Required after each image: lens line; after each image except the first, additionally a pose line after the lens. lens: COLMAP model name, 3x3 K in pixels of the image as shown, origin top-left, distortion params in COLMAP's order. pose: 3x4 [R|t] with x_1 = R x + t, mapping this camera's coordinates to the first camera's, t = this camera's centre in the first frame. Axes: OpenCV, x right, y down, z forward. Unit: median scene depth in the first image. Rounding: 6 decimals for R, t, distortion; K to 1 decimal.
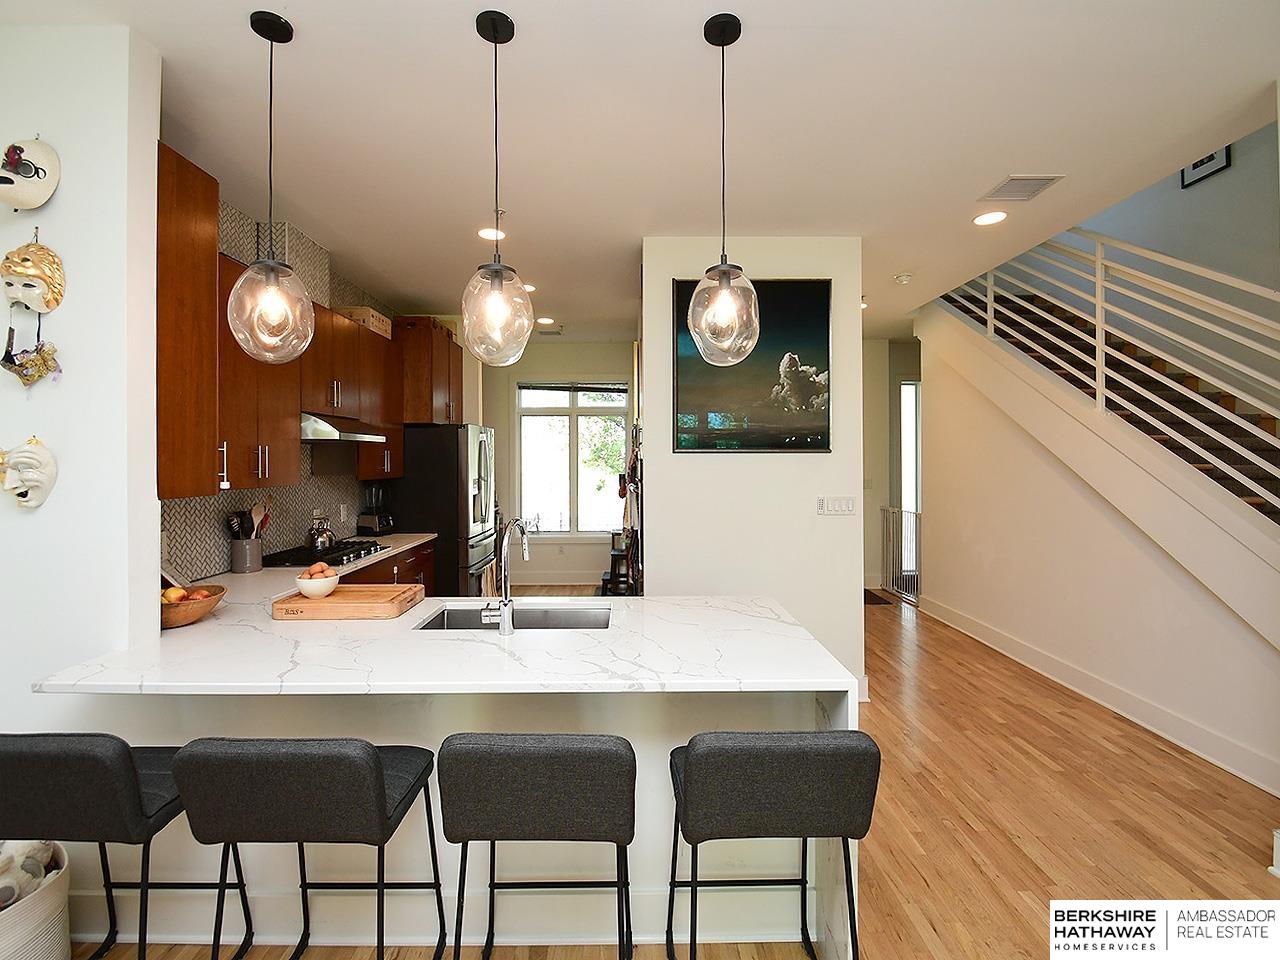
lens RADIAL K [[609.3, 0, 638.7], [0, 609.3, 454.6], [0, 0, 1]] dist [0.018617, -0.021094]
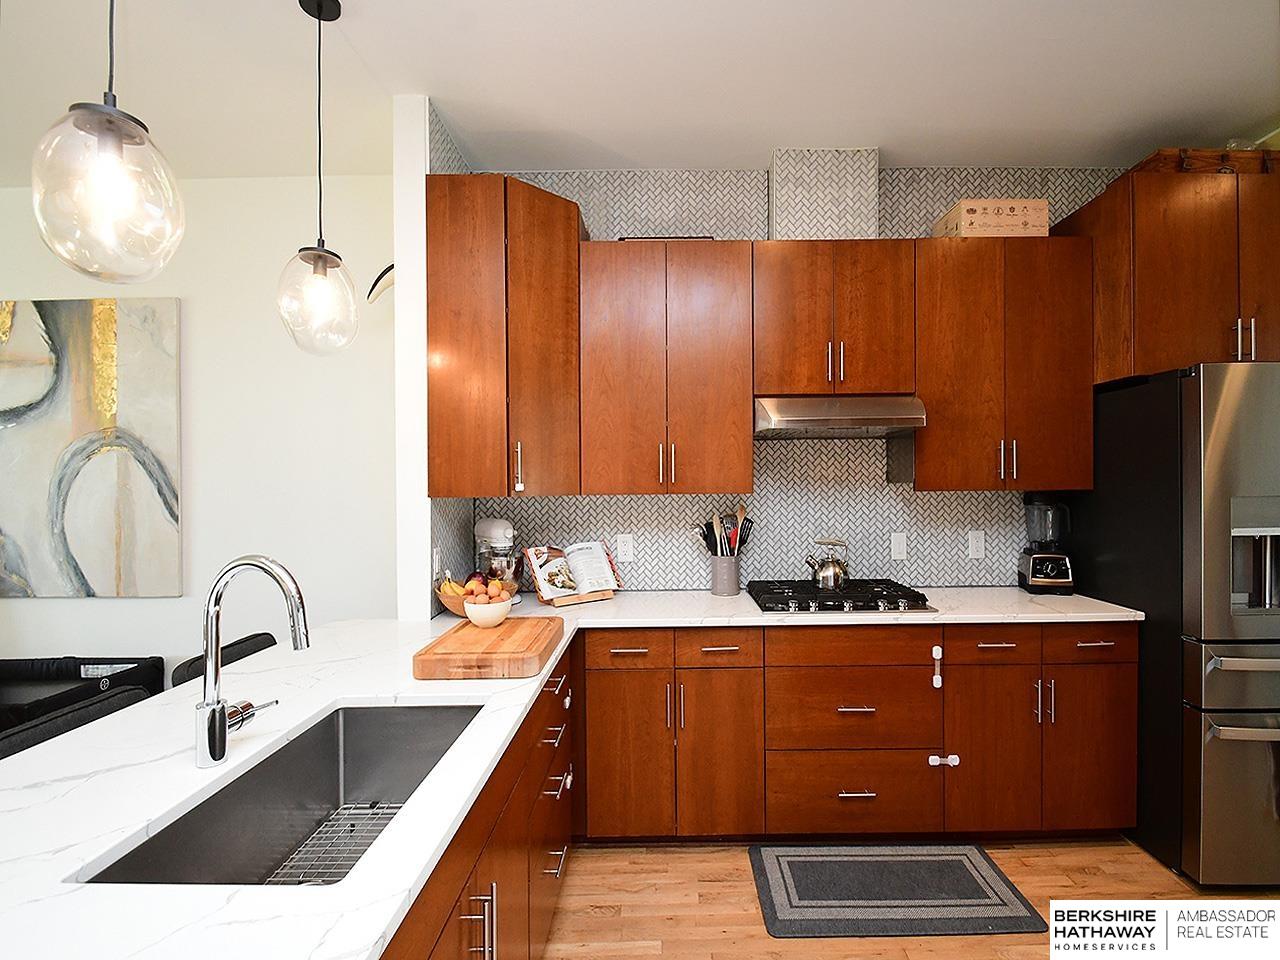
lens RADIAL K [[614.4, 0, 640.0], [0, 614.4, 480.0], [0, 0, 1]] dist [0.005993, 0.000112]
pose [[-0.036051, 0.005093, -0.999337, 0.188181], [0.015512, 0.999869, 0.004536, 0.024801], [0.999230, -0.015338, -0.036126, 0.813273]]
